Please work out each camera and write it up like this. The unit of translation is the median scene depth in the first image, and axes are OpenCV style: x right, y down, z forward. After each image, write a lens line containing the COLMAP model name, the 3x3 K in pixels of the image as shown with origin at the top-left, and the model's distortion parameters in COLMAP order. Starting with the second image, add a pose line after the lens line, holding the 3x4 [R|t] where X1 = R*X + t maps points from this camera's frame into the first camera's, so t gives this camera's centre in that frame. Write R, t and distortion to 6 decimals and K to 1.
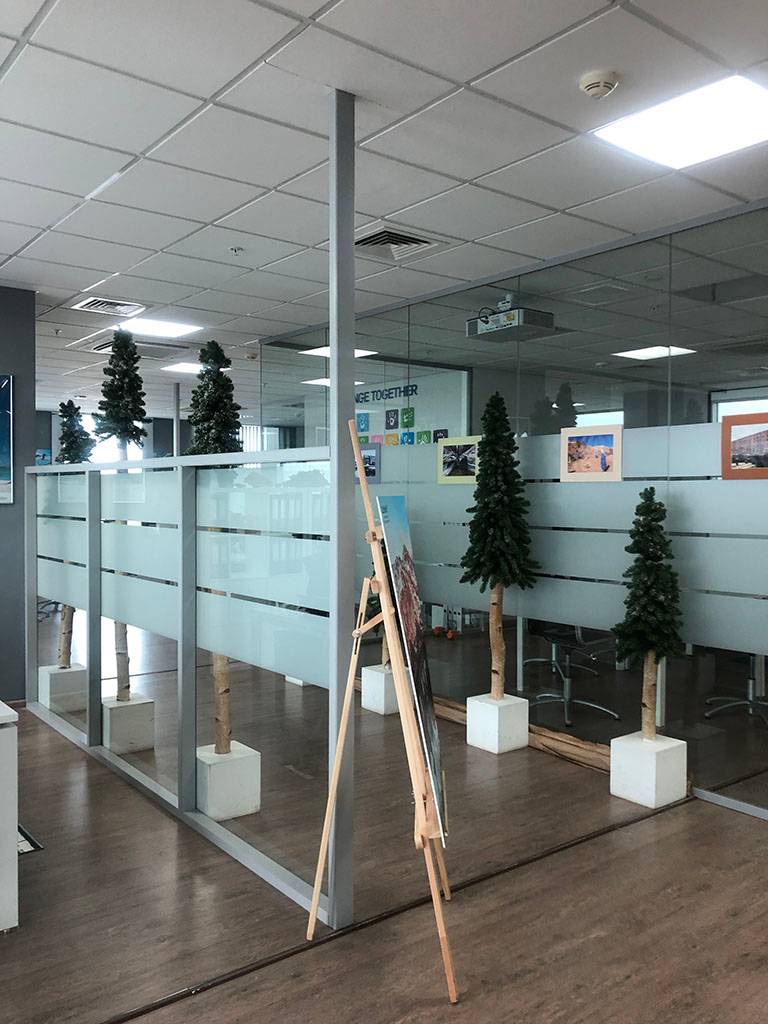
lens RADIAL K [[844.7, 0, 386.9], [0, 844.7, 514.2], [0, 0, 1]] dist [0.089666, -0.093444]
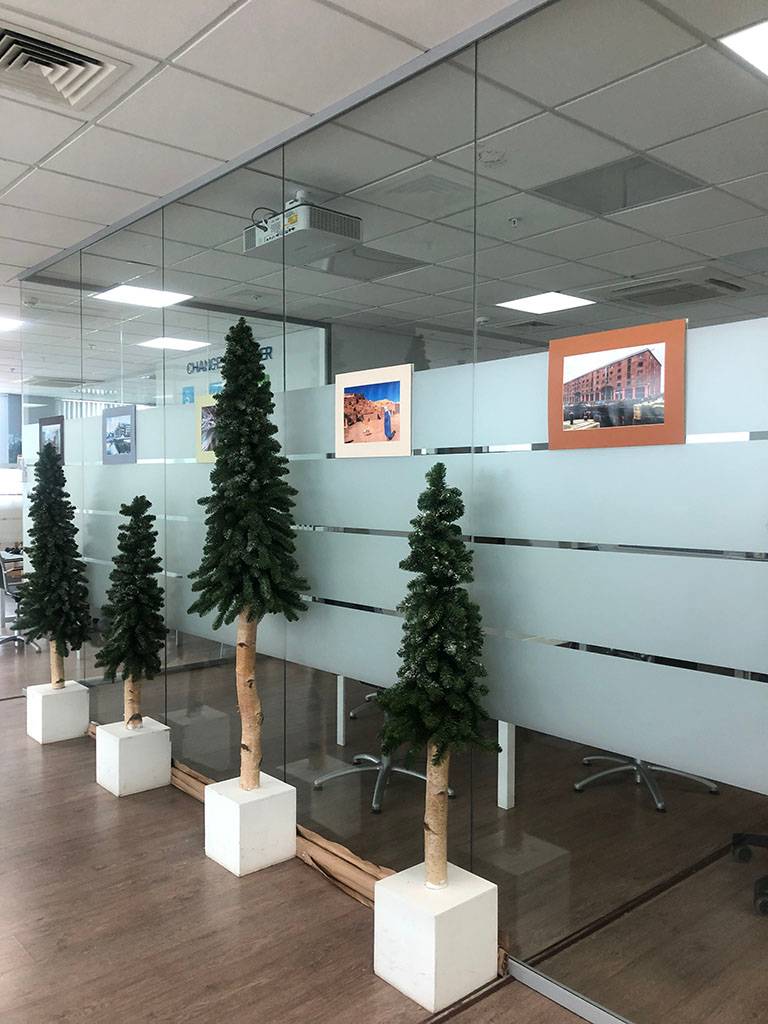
lens RADIAL K [[828.2, 0, 384.0], [0, 828.2, 512.0], [0, 0, 1]] dist [0.099009, -0.105623]
pose [[0.999160, -0.003207, 0.040858, 0.226330], [0.002744, 0.999931, 0.011382, -0.003428], [-0.040892, -0.011261, 0.999100, 0.380230]]
